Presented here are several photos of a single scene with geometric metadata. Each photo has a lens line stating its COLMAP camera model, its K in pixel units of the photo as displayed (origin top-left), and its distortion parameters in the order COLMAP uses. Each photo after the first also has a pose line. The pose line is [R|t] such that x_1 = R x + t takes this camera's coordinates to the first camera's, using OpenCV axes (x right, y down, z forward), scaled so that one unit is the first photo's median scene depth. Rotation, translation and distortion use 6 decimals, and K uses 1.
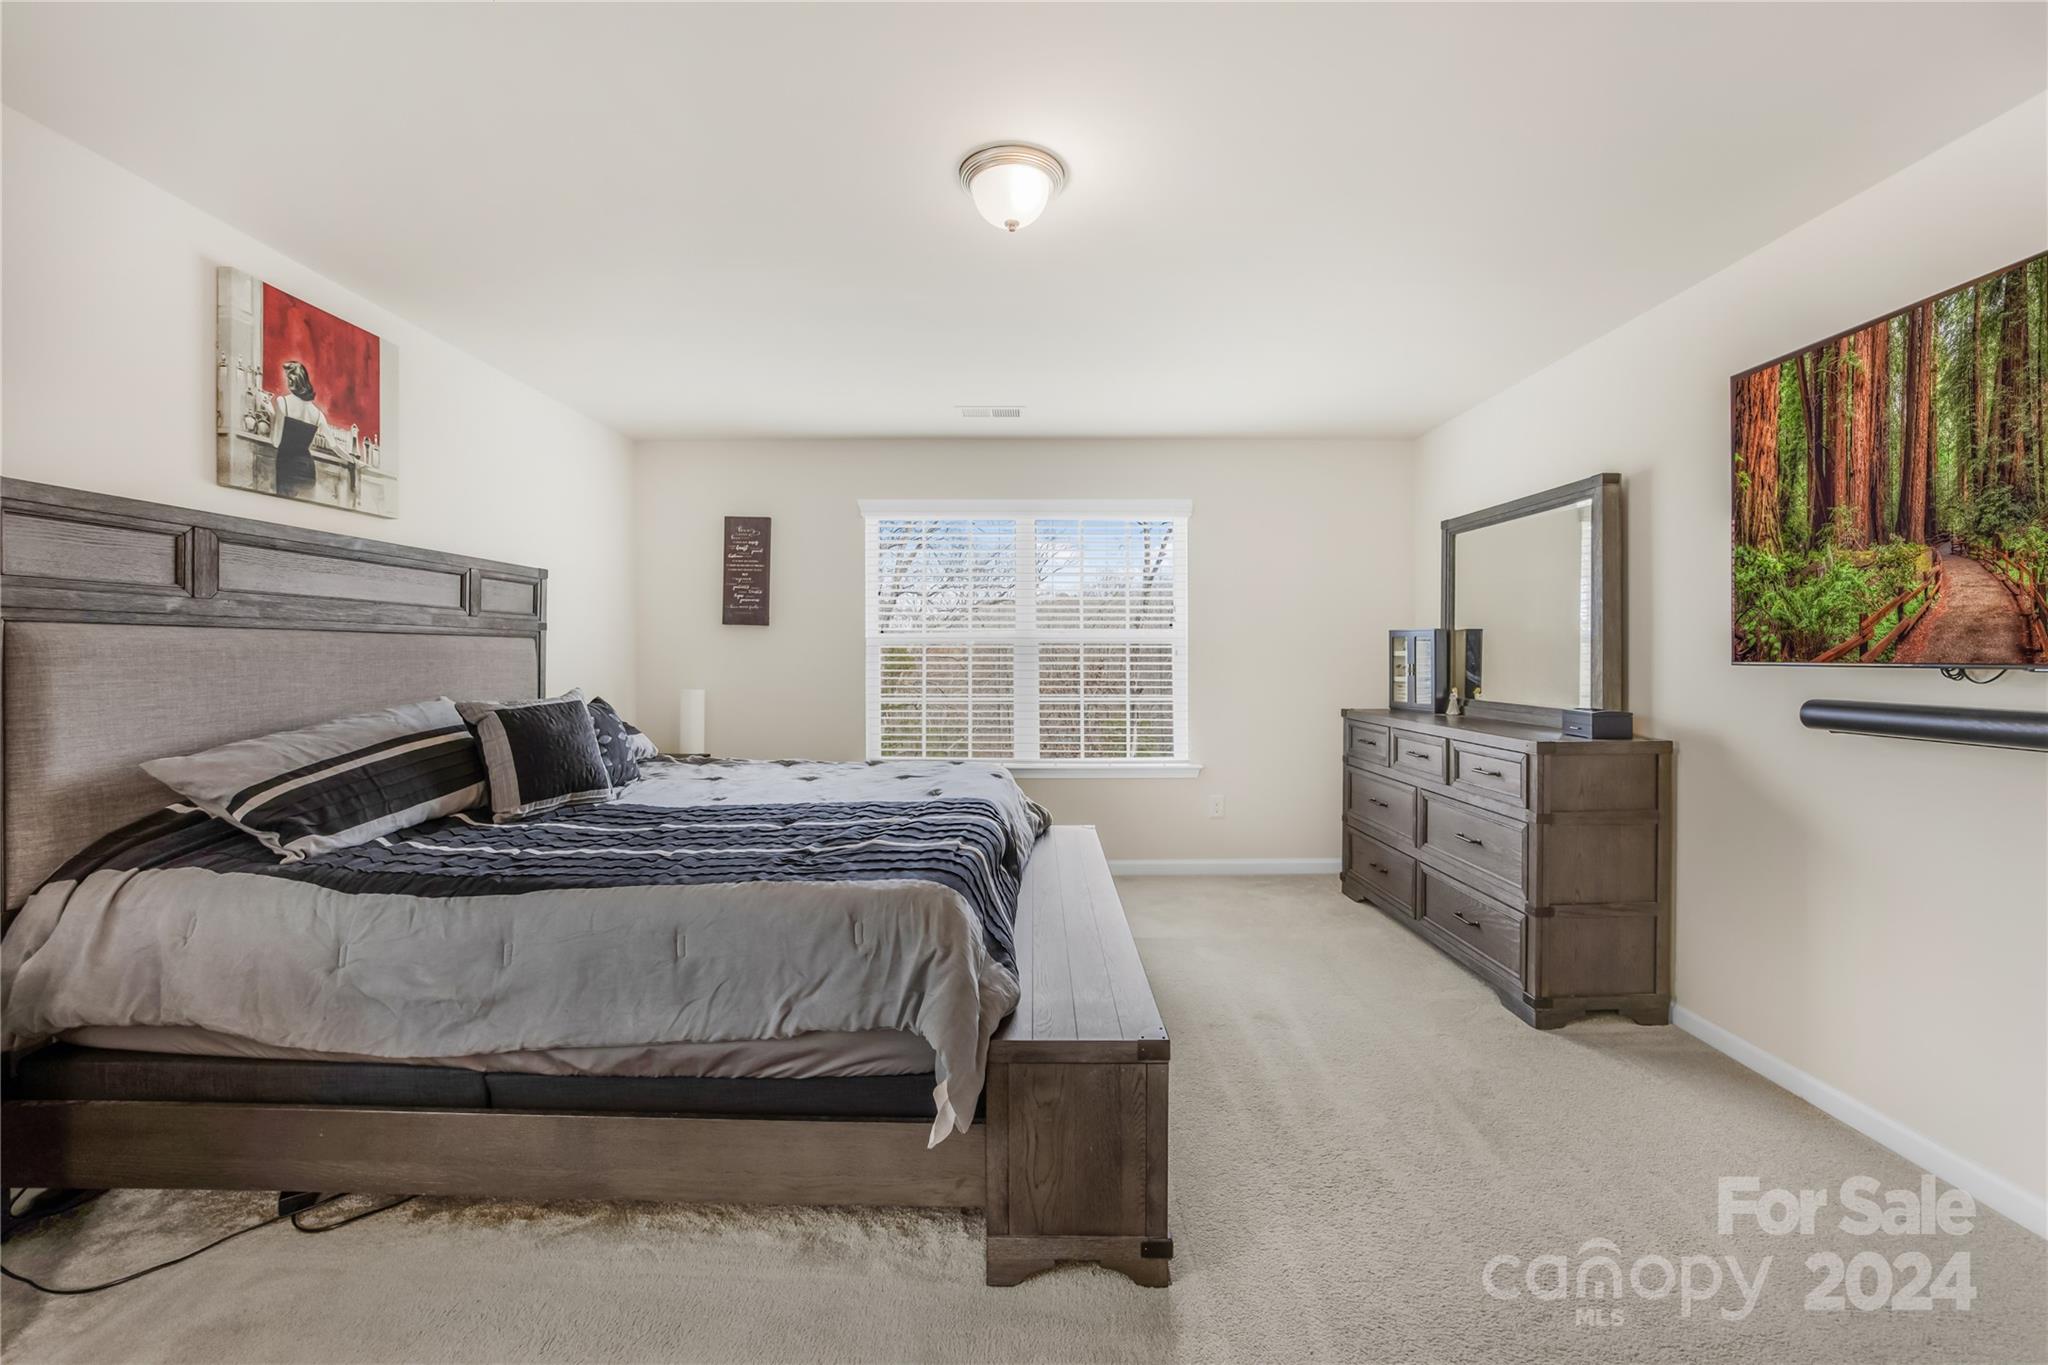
lens RADIAL K [[823.8, 0, 1028.5], [0, 823.8, 671.4], [0, 0, 1]] dist [-0.039945, 0.013204]
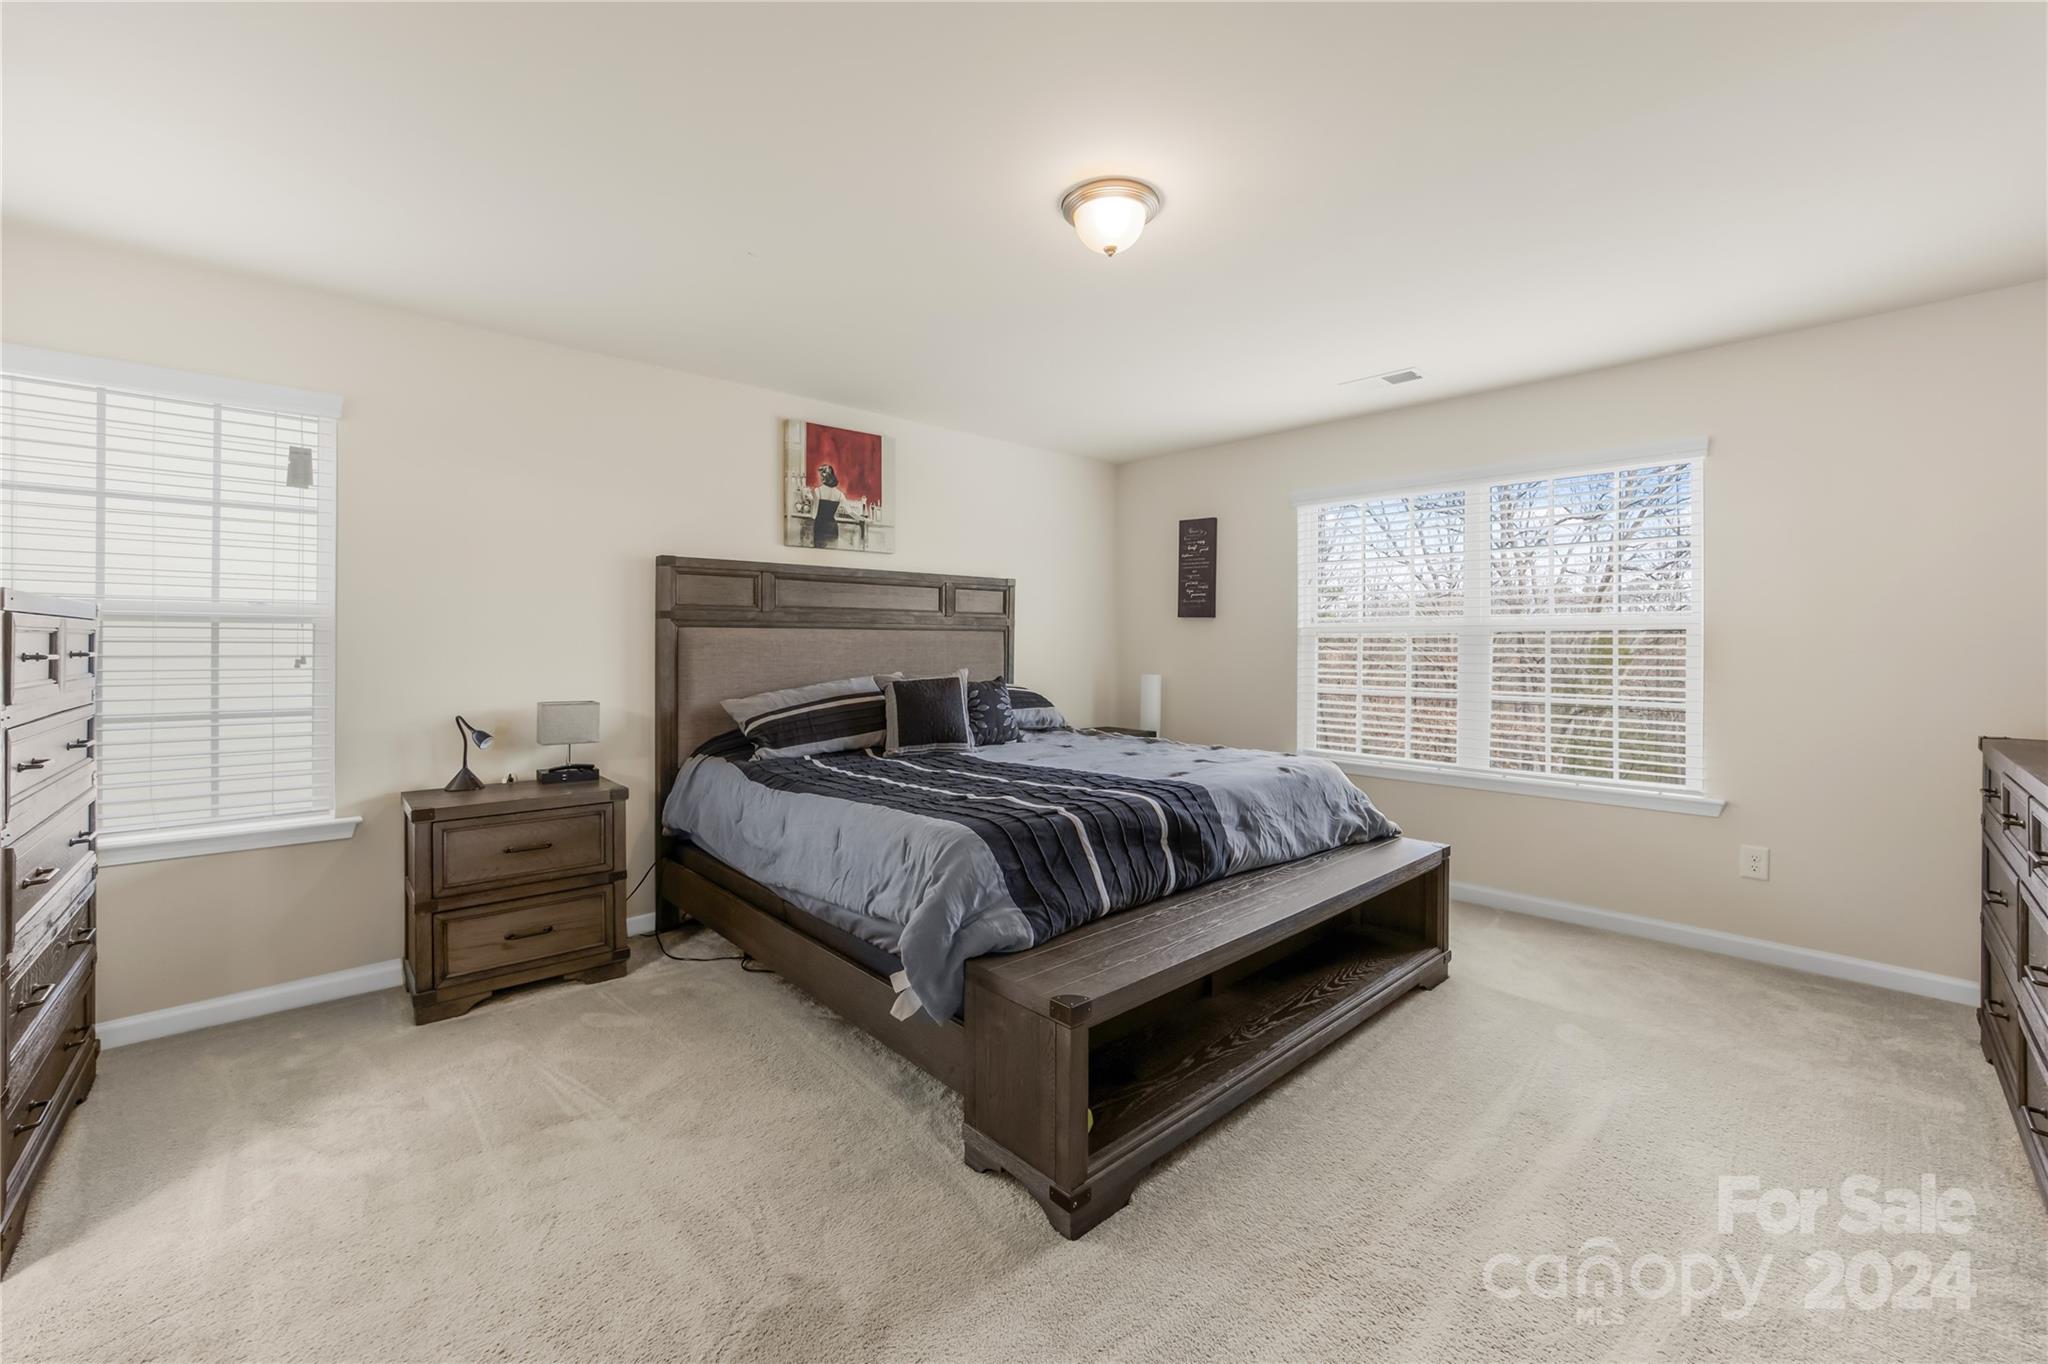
lens RADIAL K [[837.0, 0, 1019.1], [0, 837.0, 652.3], [0, 0, 1]] dist [-0.054716, 0.013954]
pose [[0.677855, 0.007604, -0.735157, 0.600914], [-0.017572, 0.999828, -0.005861, 0.000035], [0.734986, 0.016891, 0.677872, 0.140520]]
